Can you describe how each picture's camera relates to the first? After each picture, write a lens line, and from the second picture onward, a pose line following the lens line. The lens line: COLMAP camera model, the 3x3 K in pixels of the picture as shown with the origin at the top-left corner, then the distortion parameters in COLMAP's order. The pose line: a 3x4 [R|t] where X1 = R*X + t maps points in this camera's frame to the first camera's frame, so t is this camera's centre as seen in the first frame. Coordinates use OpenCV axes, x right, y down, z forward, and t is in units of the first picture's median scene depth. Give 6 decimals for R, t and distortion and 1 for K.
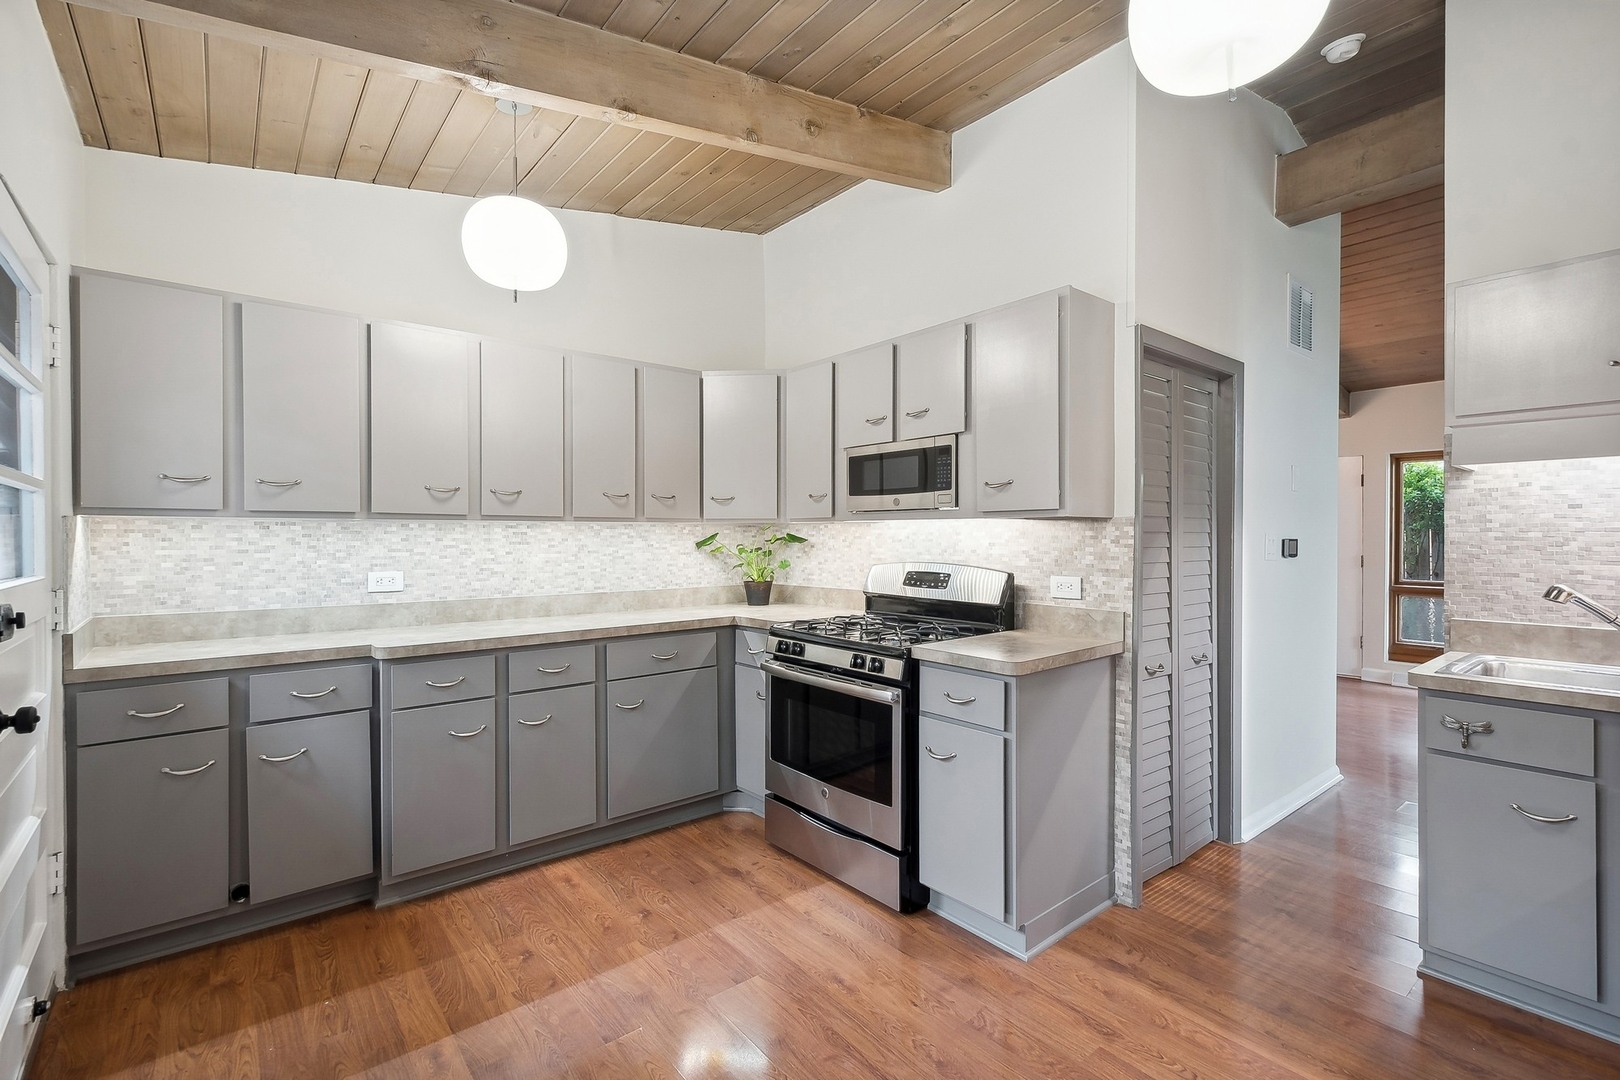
lens RADIAL K [[733.9, 0, 817.4], [0, 733.9, 531.2], [0, 0, 1]] dist [-0.002969, -0.000444]
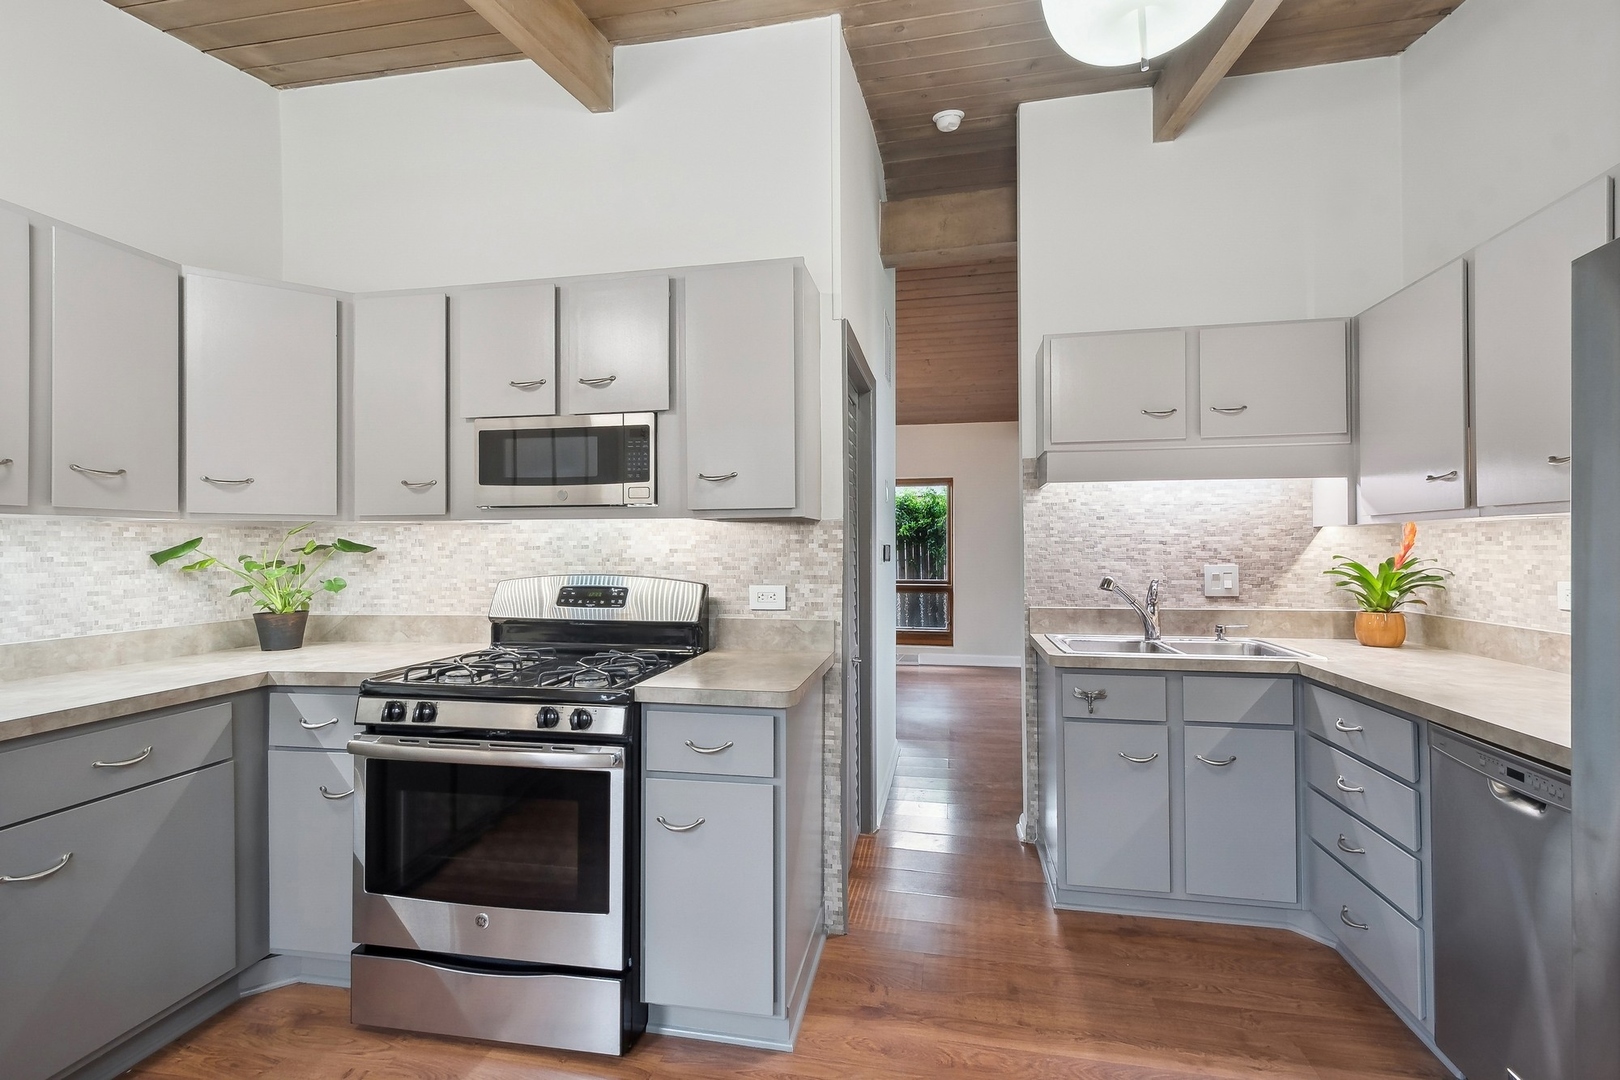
lens RADIAL K [[719.2, 0, 832.5], [0, 719.2, 536.0], [0, 0, 1]] dist [0.006344, -0.000726]
pose [[0.764539, 0.005894, 0.644551, -0.162164], [0.000469, 0.999953, -0.009700, 0.009696], [-0.644578, 0.007718, 0.764500, 0.266519]]
